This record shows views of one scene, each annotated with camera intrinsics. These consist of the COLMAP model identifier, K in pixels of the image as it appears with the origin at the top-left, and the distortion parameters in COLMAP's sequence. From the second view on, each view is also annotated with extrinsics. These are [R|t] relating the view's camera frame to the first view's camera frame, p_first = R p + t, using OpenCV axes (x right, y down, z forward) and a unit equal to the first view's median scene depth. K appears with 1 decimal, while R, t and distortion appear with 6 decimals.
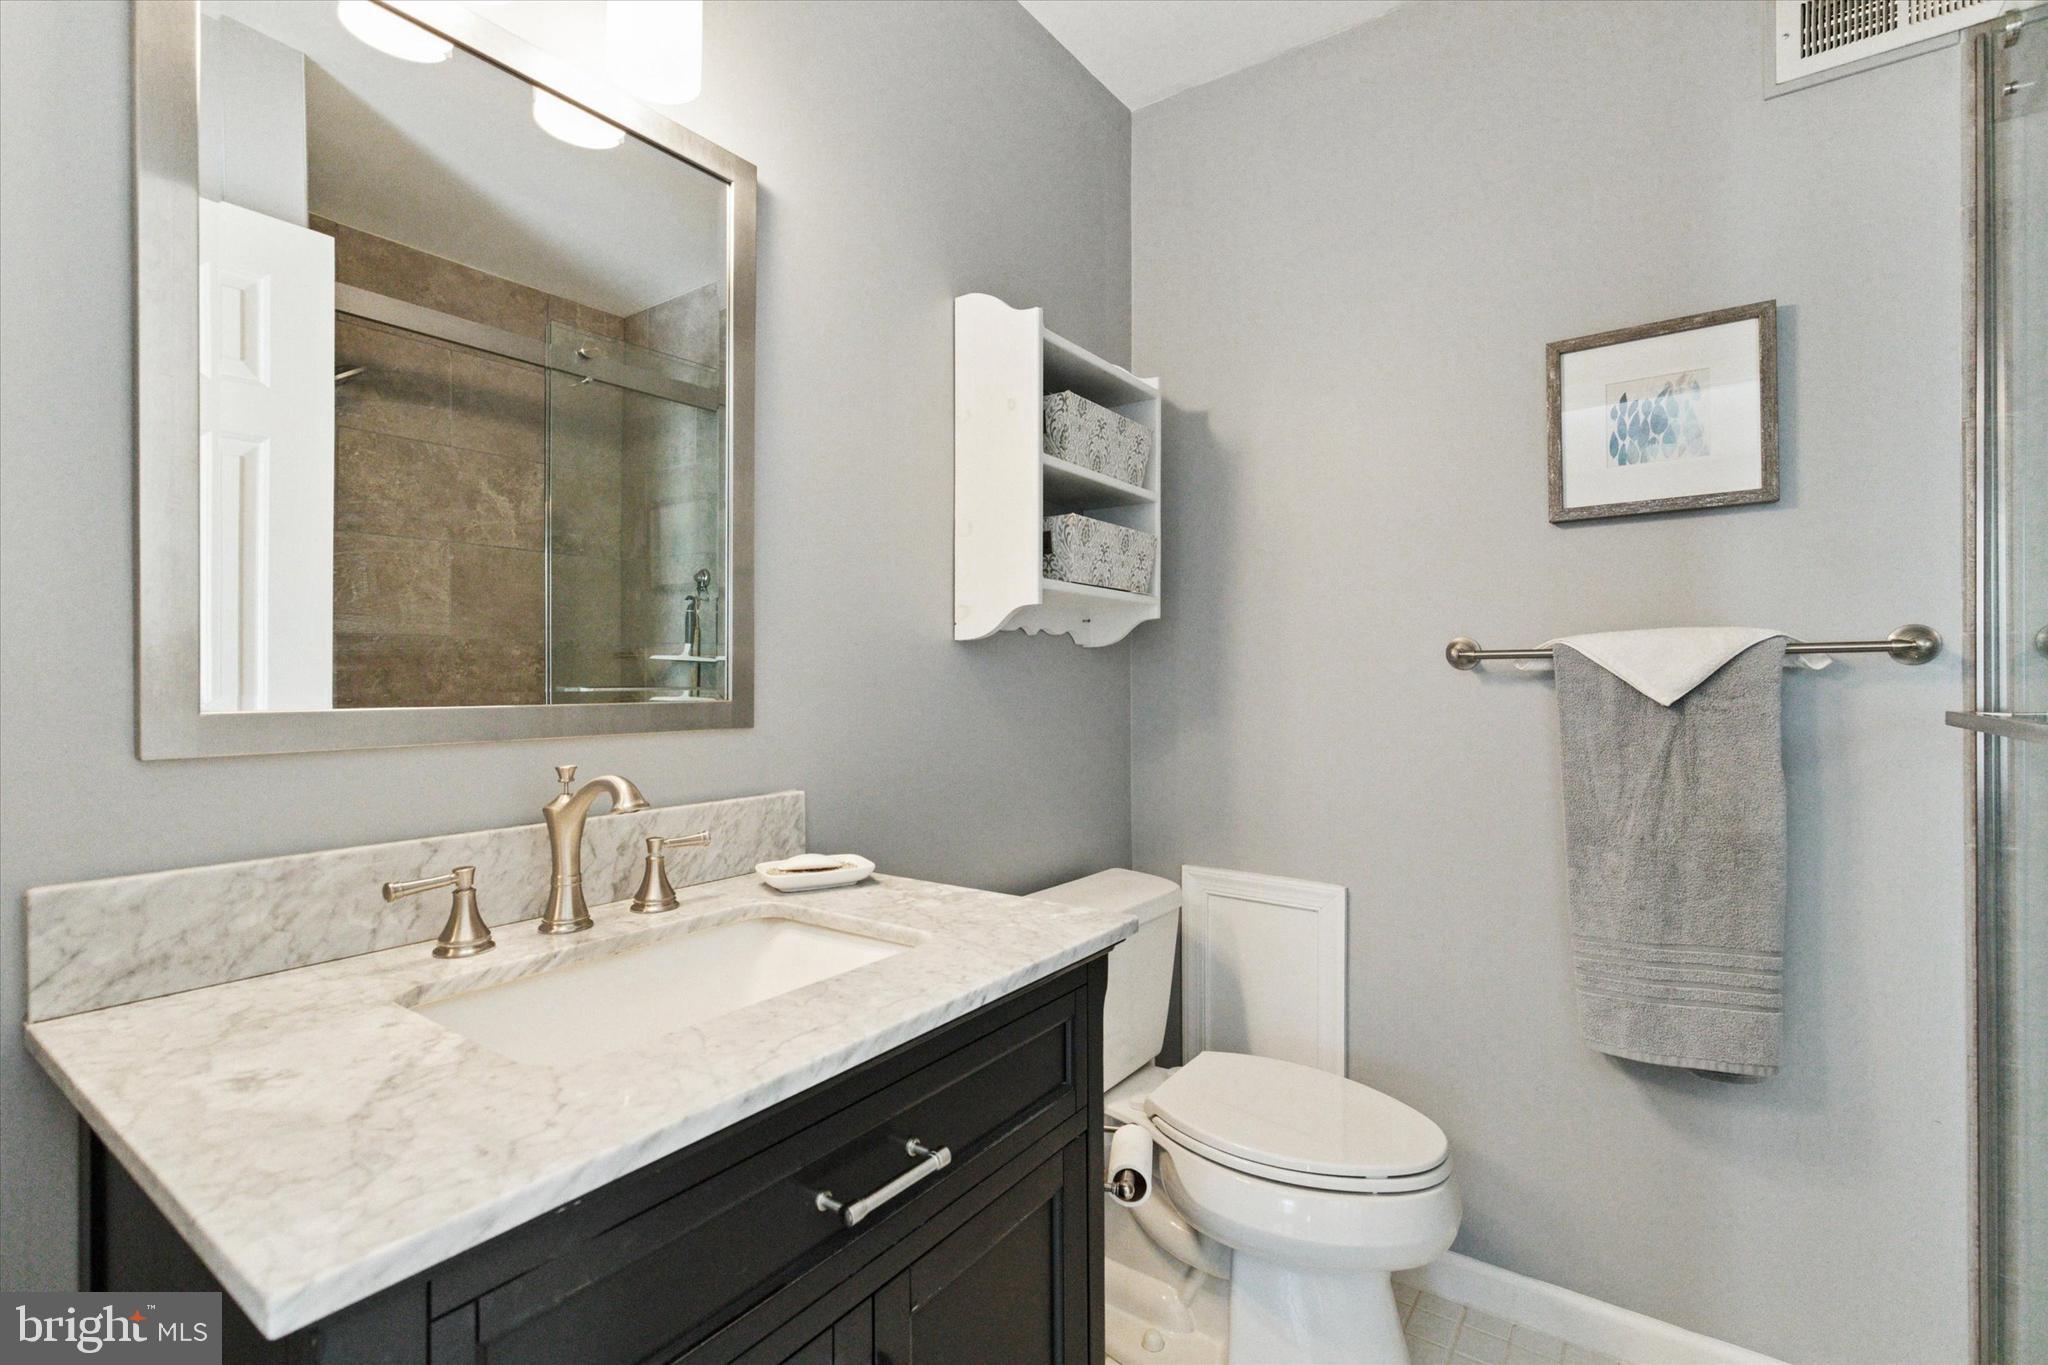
lens RADIAL K [[936.7, 0, 1028.8], [0, 936.7, 666.4], [0, 0, 1]] dist [0.003161, 0.000589]
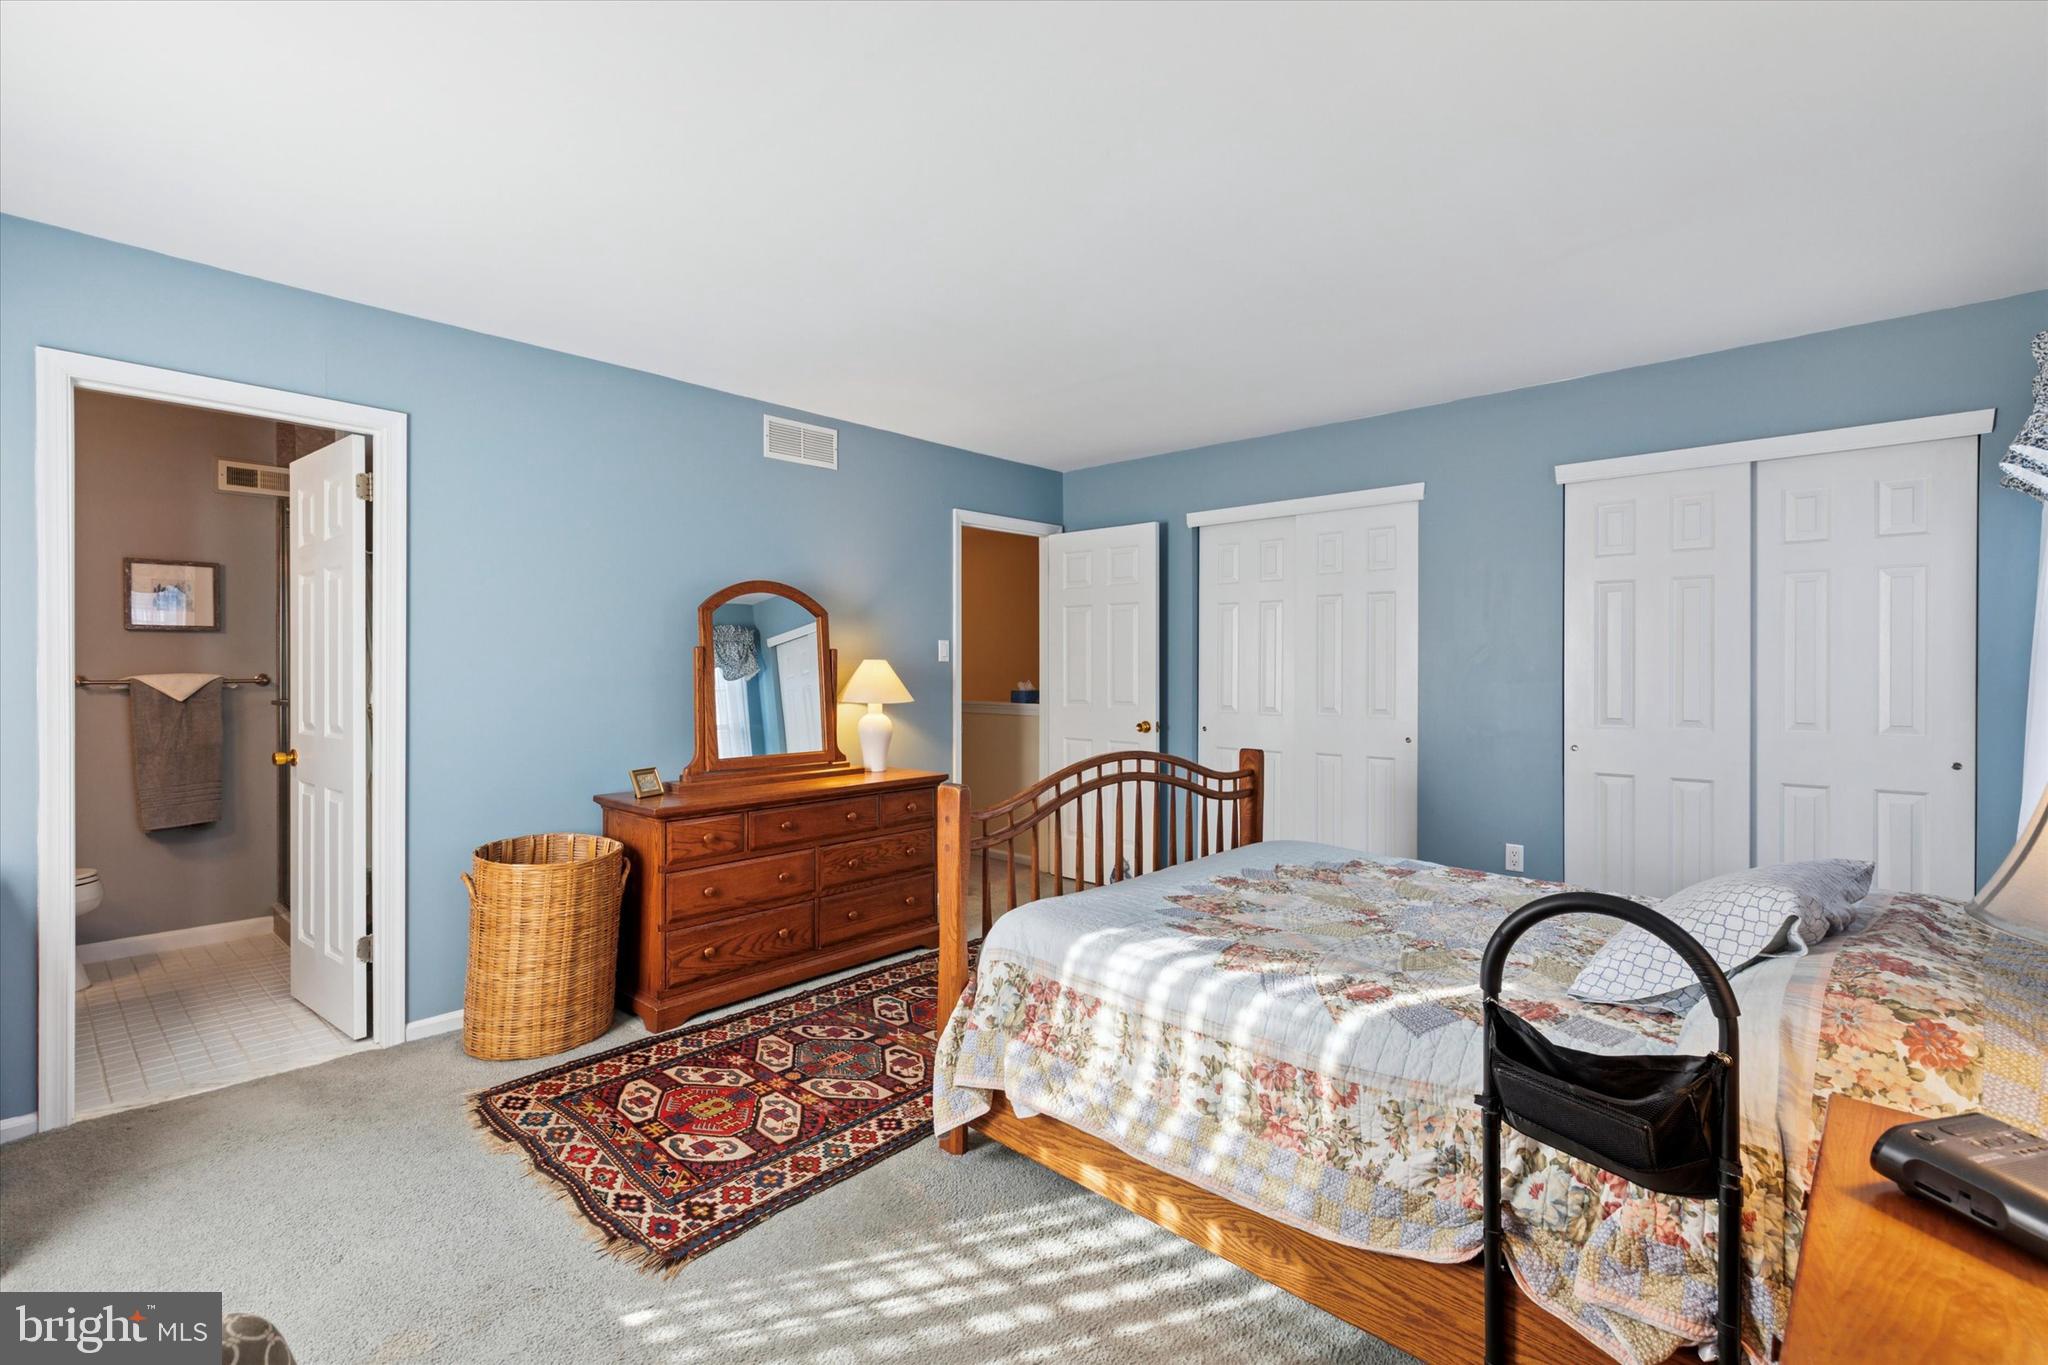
lens RADIAL K [[936.7, 0, 1029.8], [0, 936.7, 675.0], [0, 0, 1]] dist [0.003161, 0.000589]
pose [[0.116104, 0.003584, 0.993231, -1.836969], [0.000180, 0.999993, -0.003629, -0.027127], [-0.993237, 0.000600, 0.116103, -1.871164]]
